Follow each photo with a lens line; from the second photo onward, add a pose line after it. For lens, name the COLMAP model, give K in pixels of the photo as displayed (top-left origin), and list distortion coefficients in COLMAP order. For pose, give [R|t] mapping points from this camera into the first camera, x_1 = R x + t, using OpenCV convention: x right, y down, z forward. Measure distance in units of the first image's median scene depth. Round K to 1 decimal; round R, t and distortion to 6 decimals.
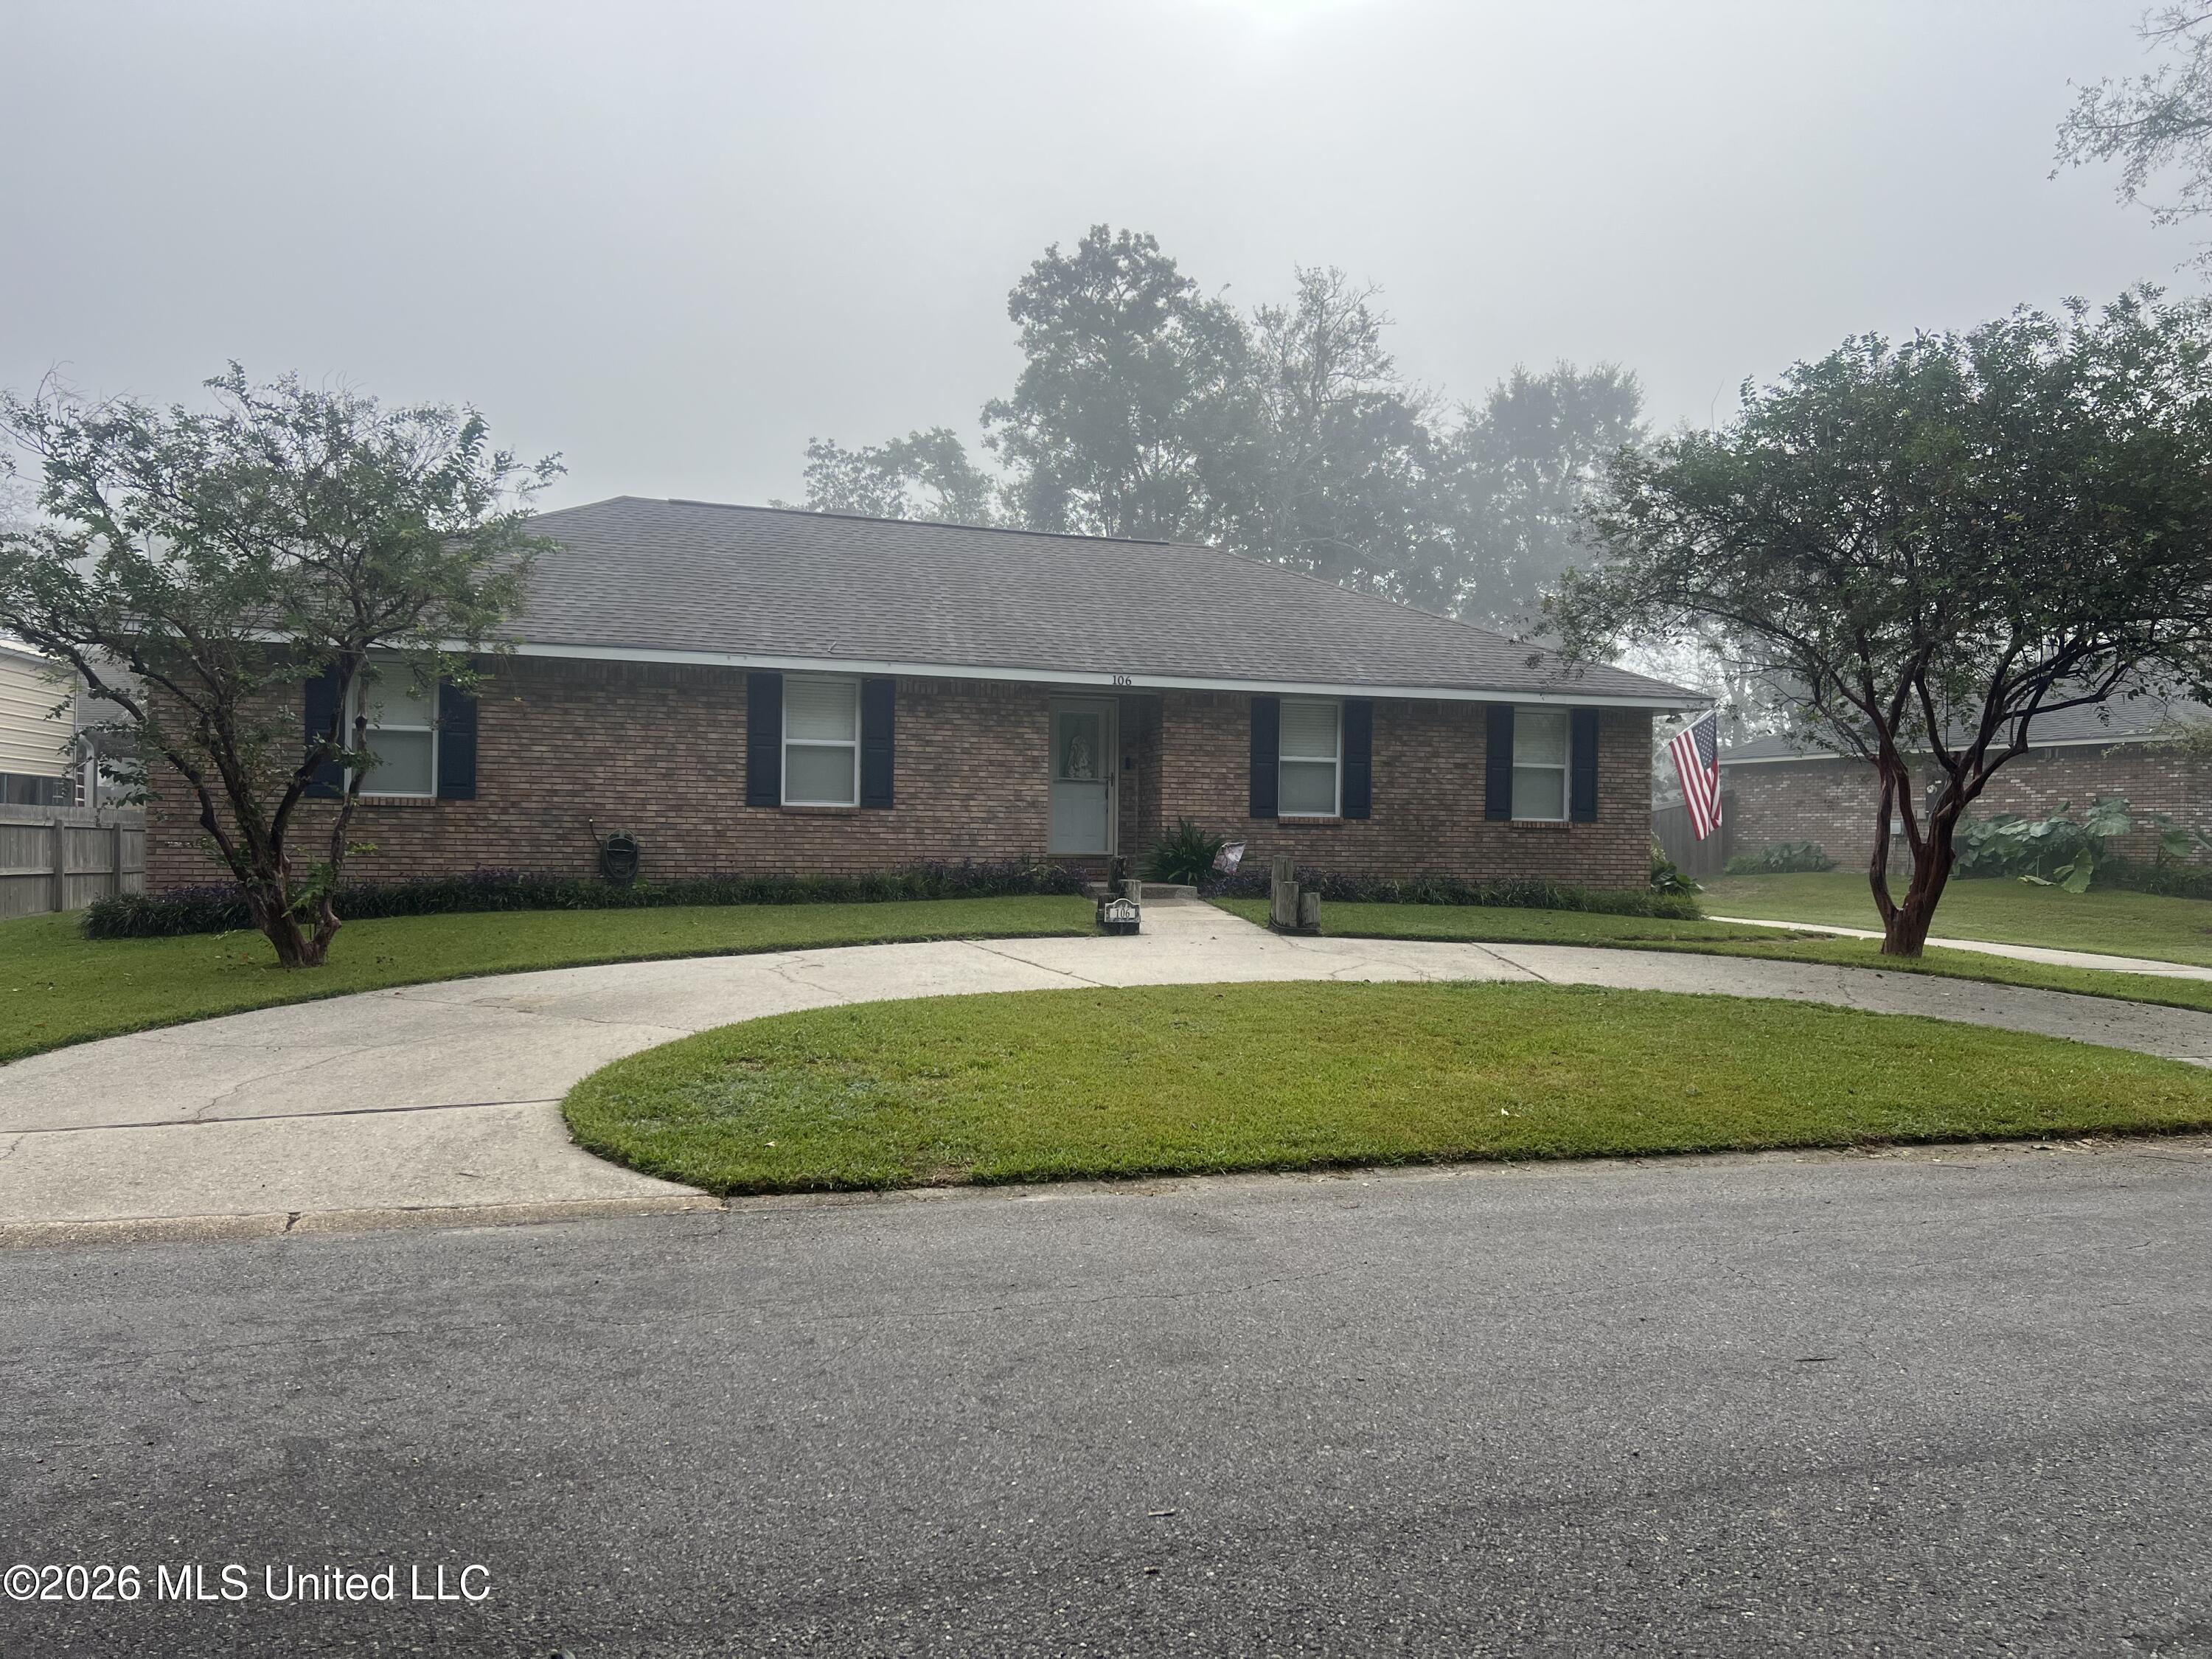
lens RADIAL K [[1636.4, 0, 1134.6], [0, 1636.4, 833.4], [0, 0, 1]] dist [0.121949, -0.063447]
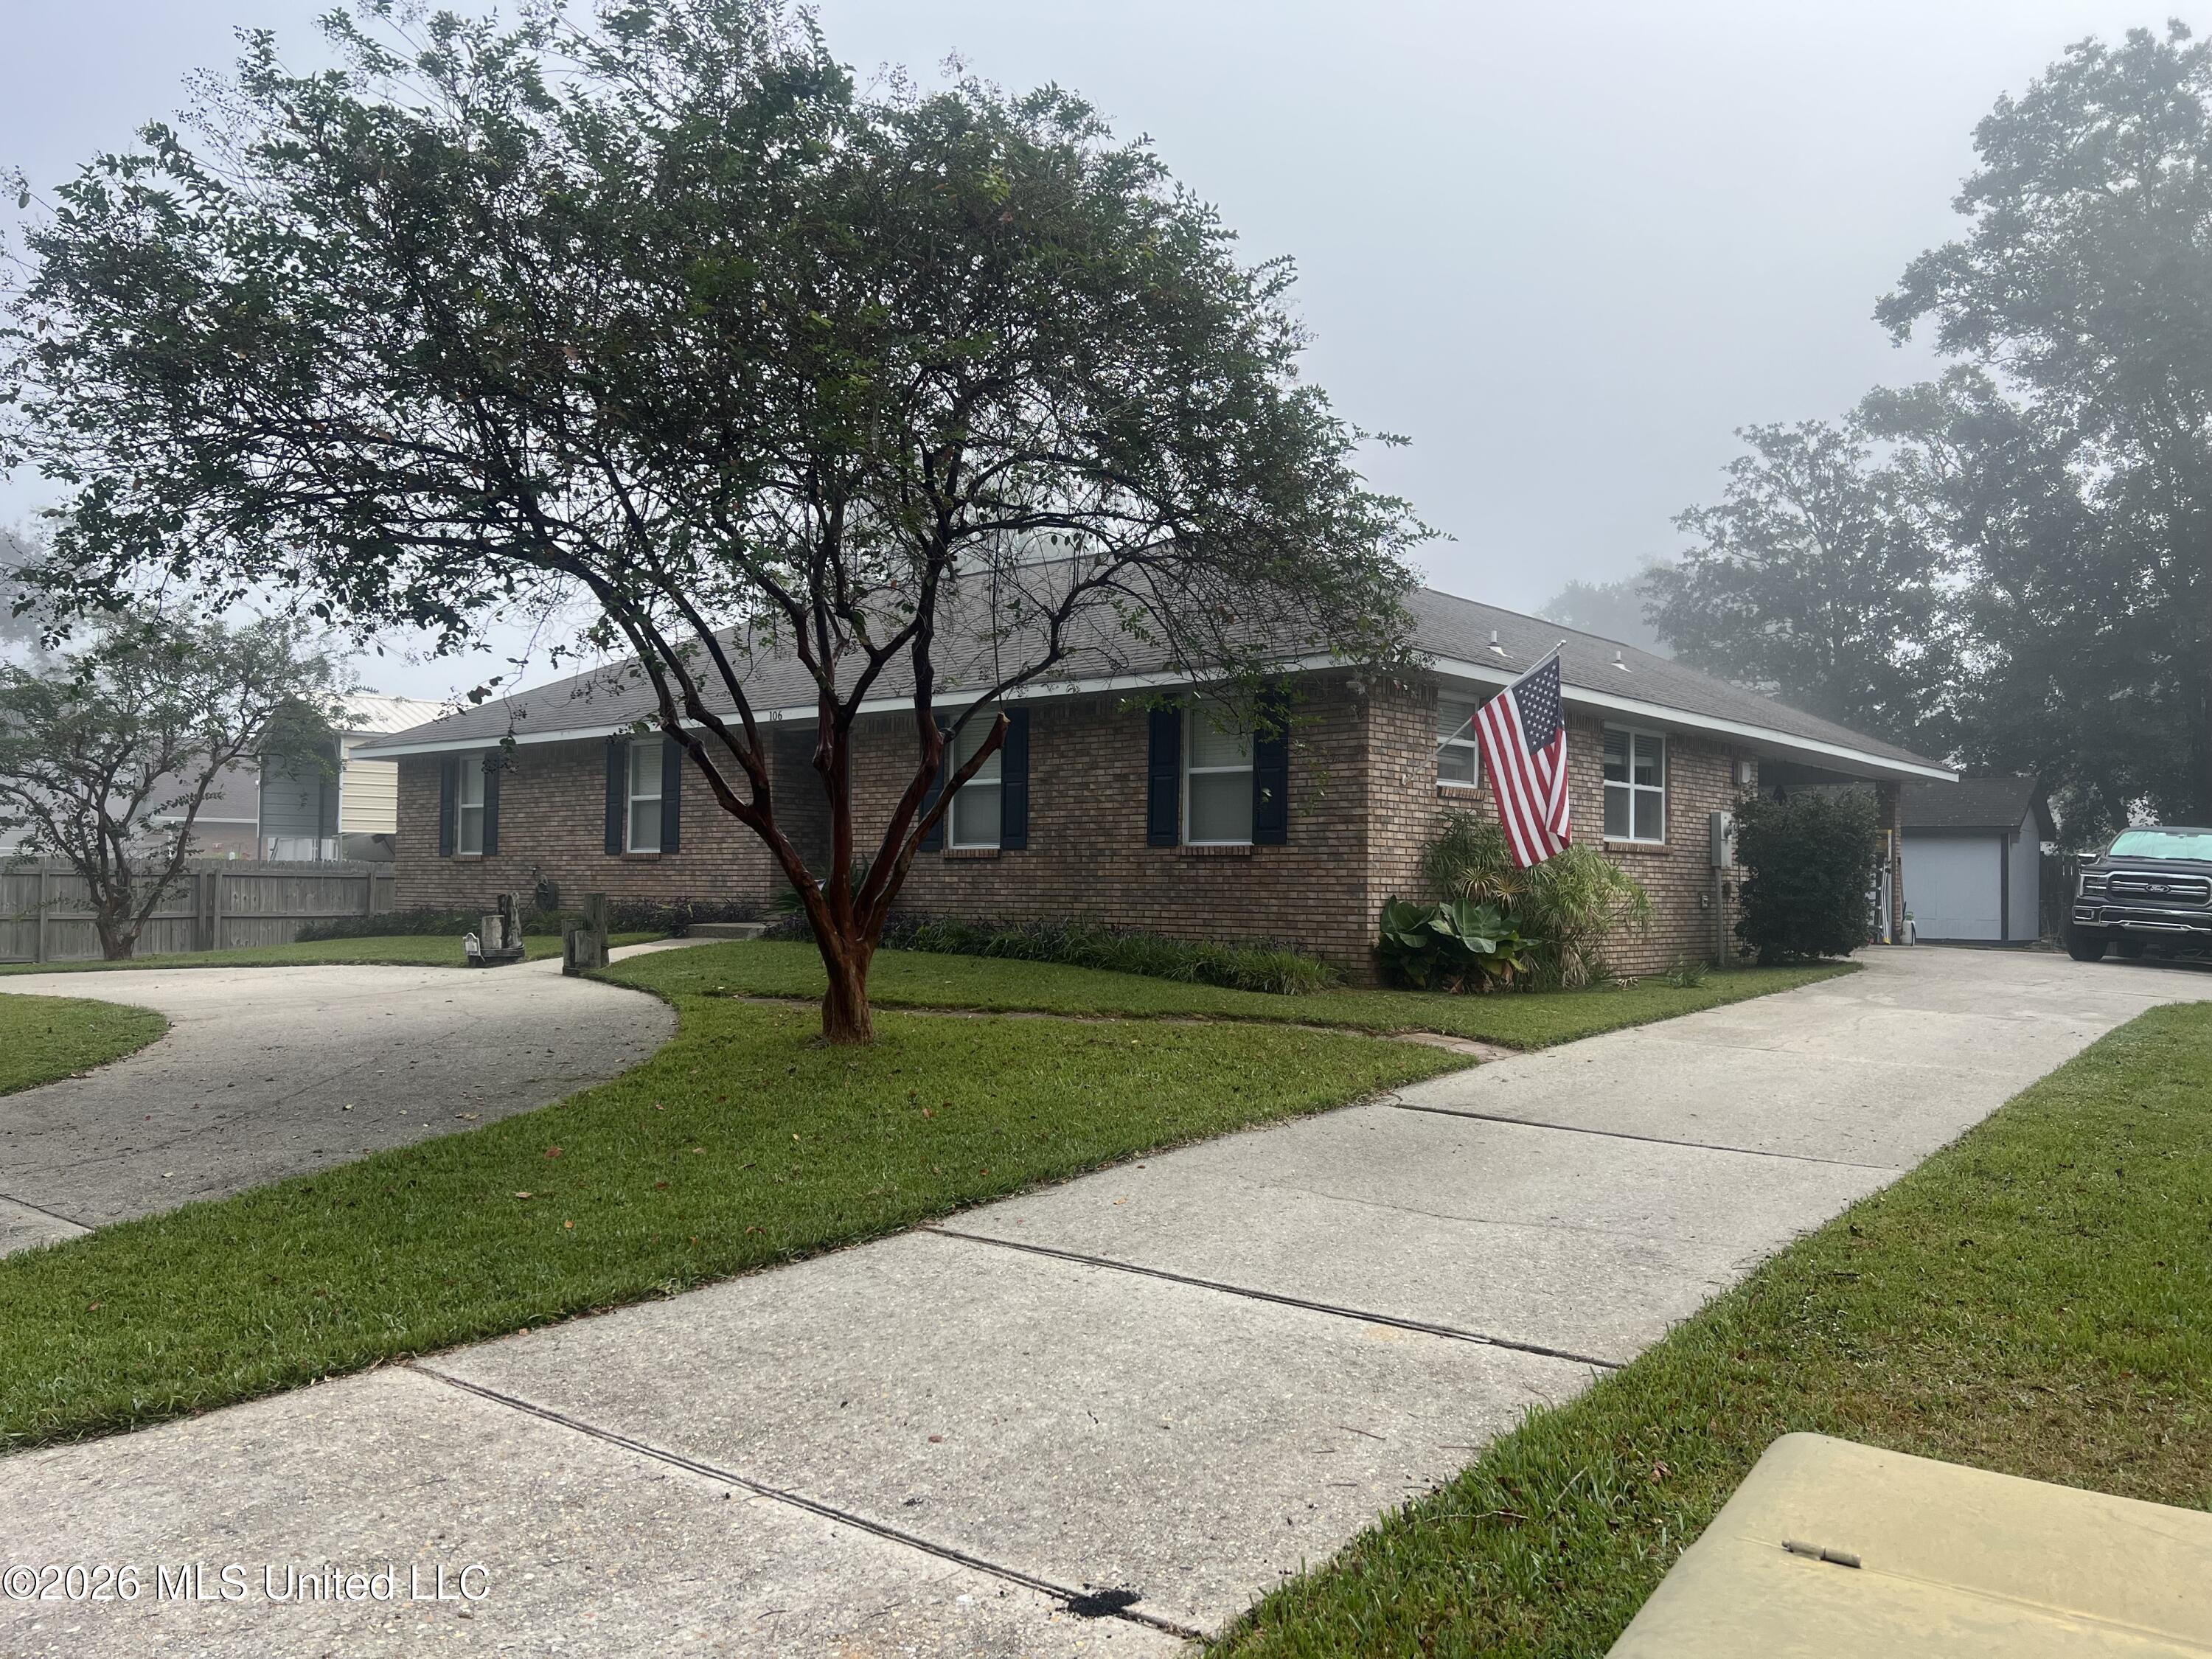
lens RADIAL K [[1657.6, 0, 1108.5], [0, 1657.6, 818.8], [0, 0, 1]] dist [0.060118, -0.067188]
pose [[0.499488, -0.044676, -0.865168, 0.949623], [0.004920, 0.998800, -0.048736, 0.017575], [0.866307, 0.020087, 0.499108, 0.671495]]
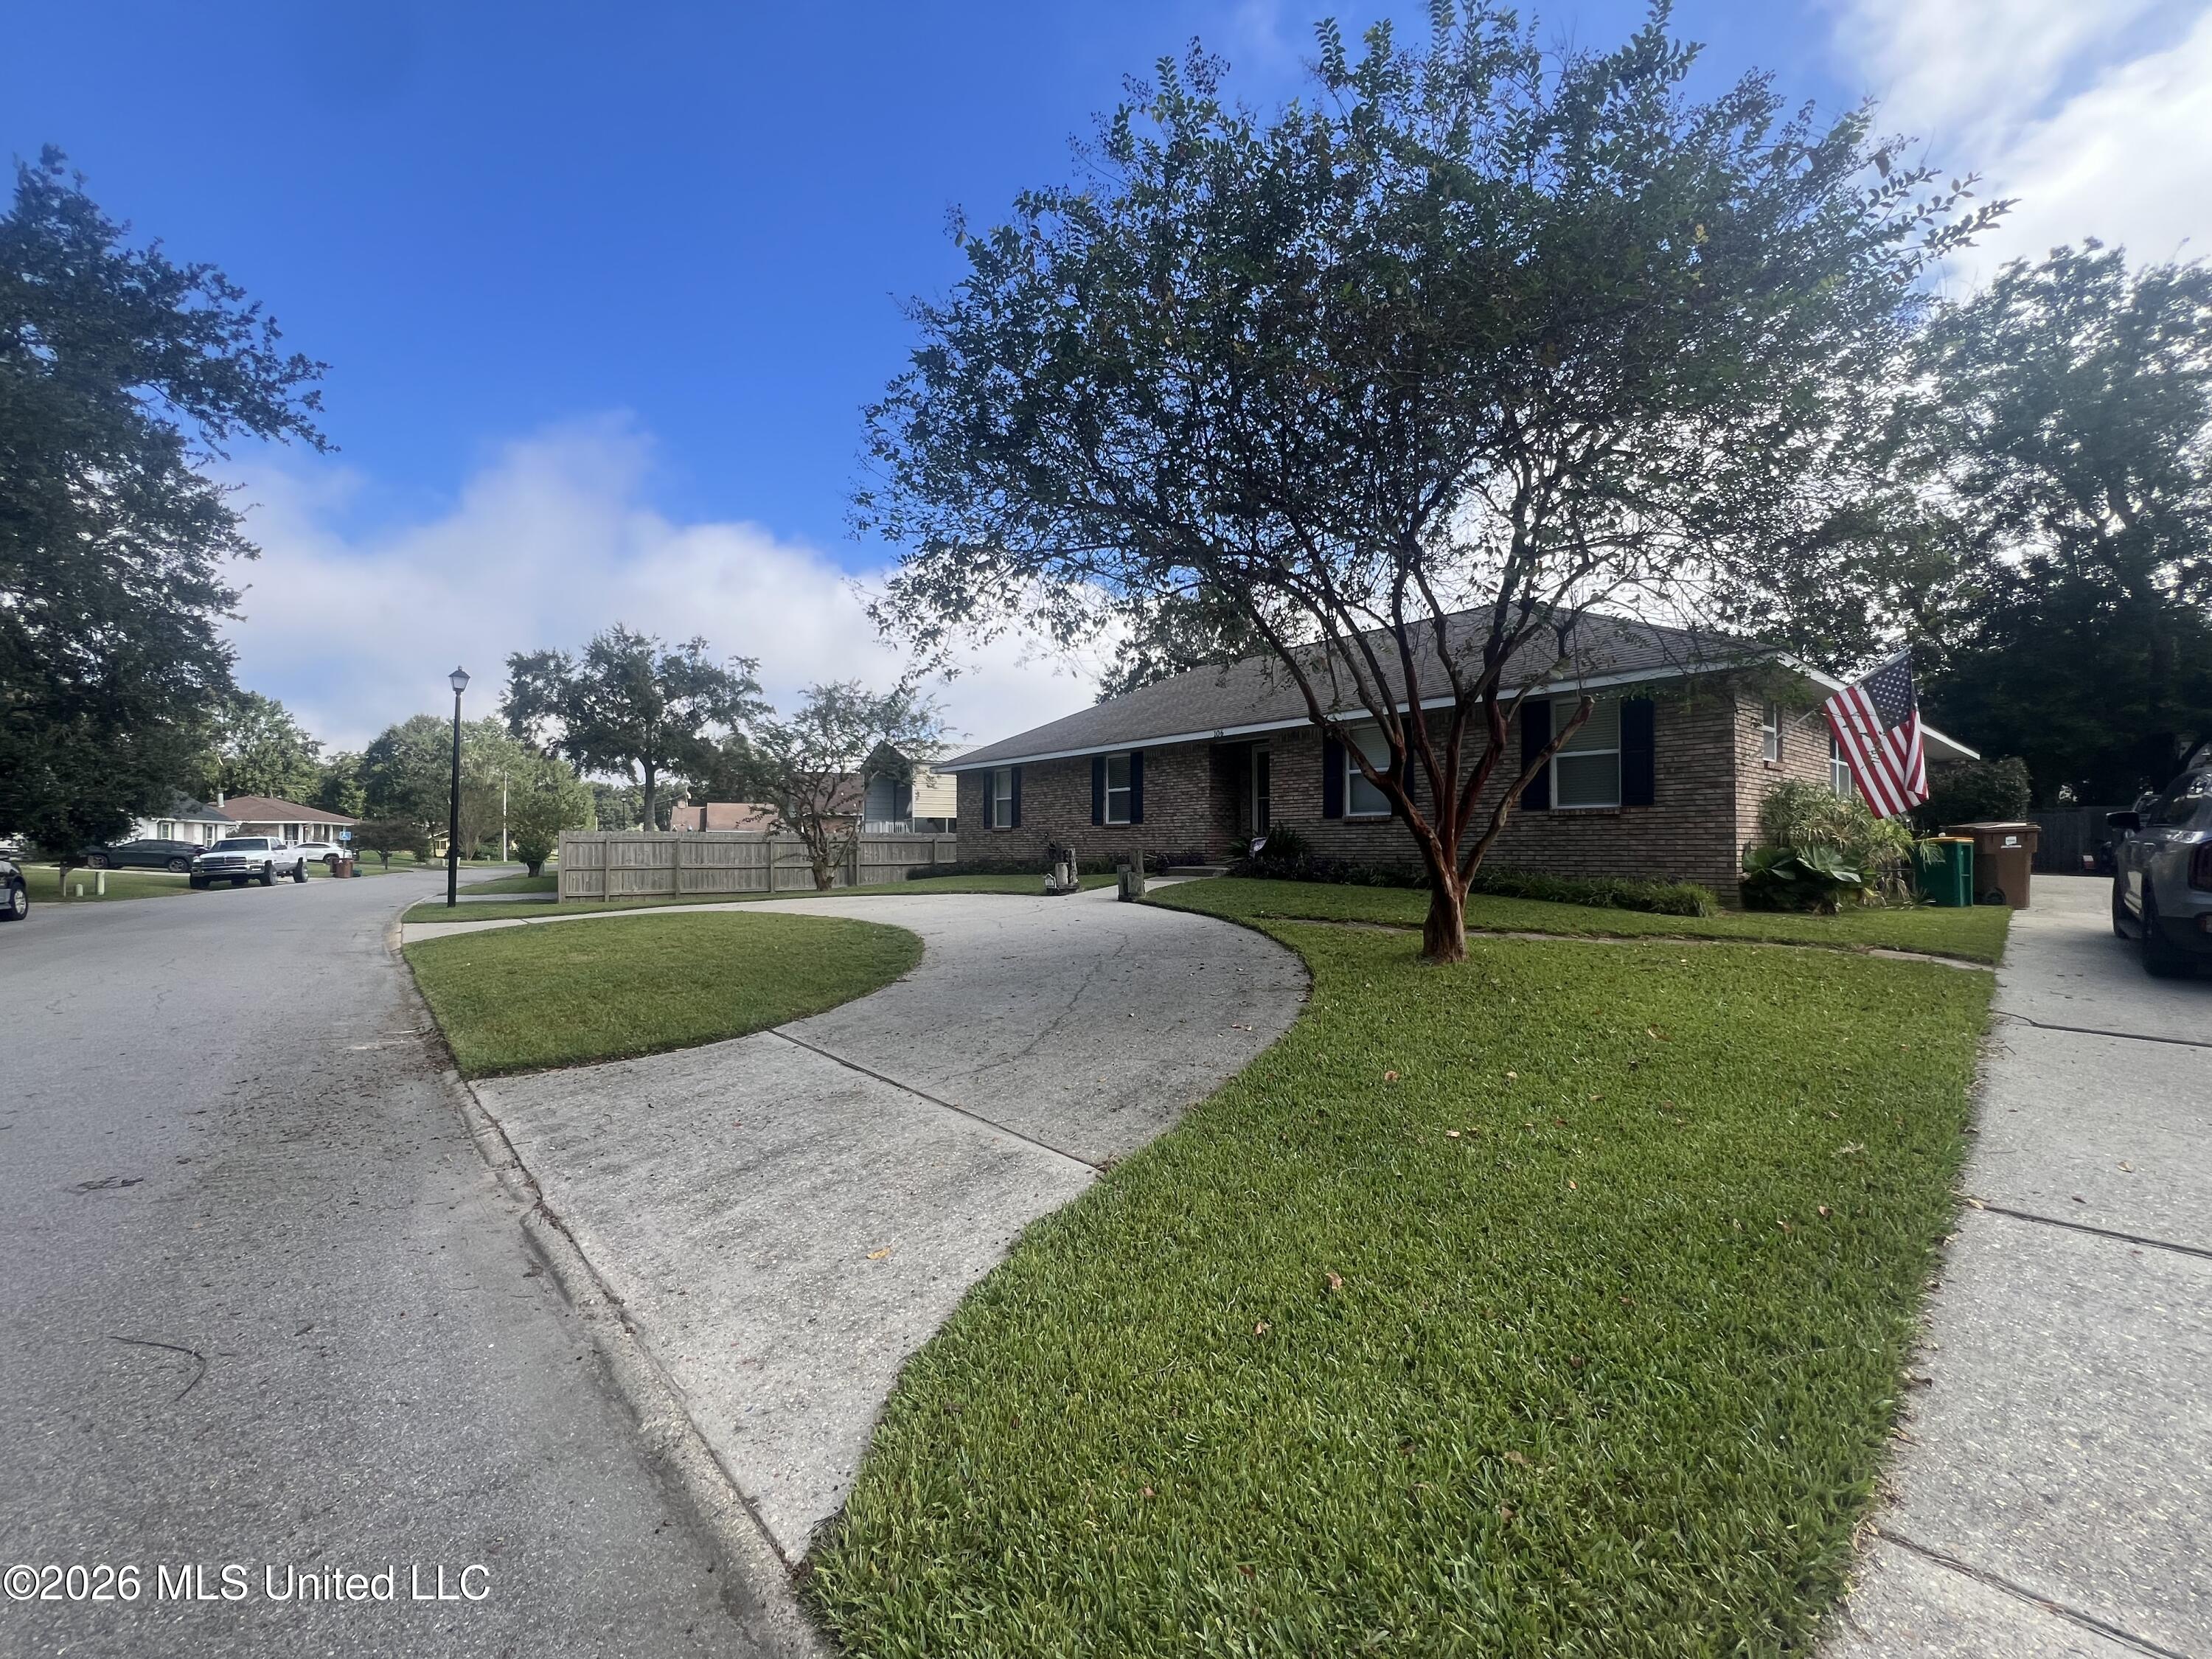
lens RADIAL K [[885.0, 0, 1102.0], [0, 885.0, 829.6], [0, 0, 1]] dist [-0.001502, 0.000601]
pose [[0.355549, -0.030865, -0.934148, 0.721678], [0.018463, 0.999492, -0.025996, 0.015937], [0.934475, -0.008005, 0.355938, 0.597864]]
